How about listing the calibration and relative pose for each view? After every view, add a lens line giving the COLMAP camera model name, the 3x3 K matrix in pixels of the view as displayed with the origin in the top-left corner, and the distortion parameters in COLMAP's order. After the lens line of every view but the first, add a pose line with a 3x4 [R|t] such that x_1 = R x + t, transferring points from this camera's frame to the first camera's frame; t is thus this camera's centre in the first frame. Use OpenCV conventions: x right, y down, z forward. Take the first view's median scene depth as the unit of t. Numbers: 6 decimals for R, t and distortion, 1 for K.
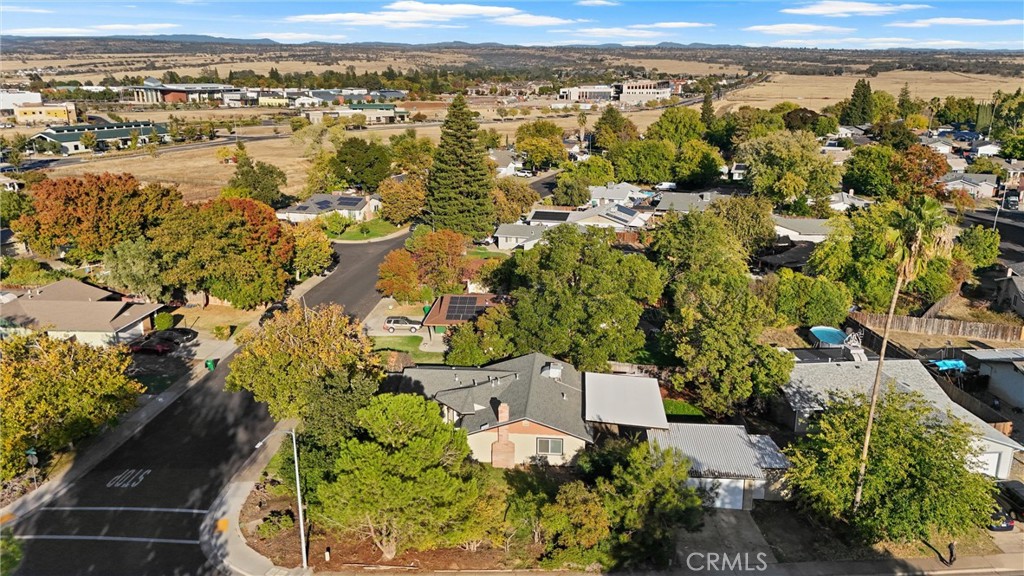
lens RADIAL K [[797.1, 0, 512.0], [0, 797.1, 288.0], [0, 0, 1]] dist [-0.002232, -0.000595]
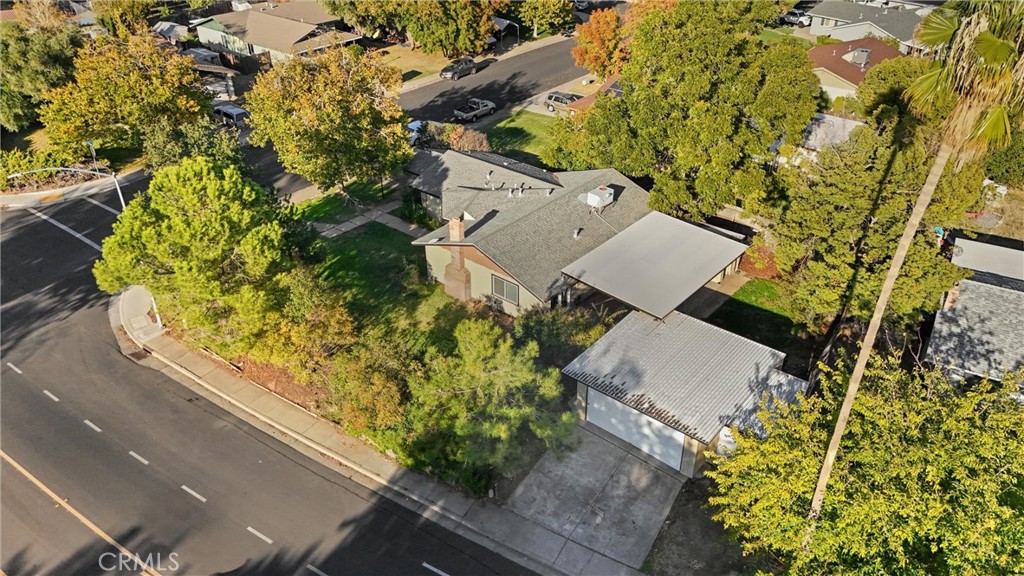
lens RADIAL K [[774.6, 0, 512.0], [0, 774.6, 288.0], [0, 0, 1]] dist [0.004351, 0.001217]
pose [[0.822551, 0.305582, -0.479613, 0.390603], [-0.161525, 0.934169, 0.318178, -0.035124], [0.545270, -0.184249, 0.817761, 0.395432]]
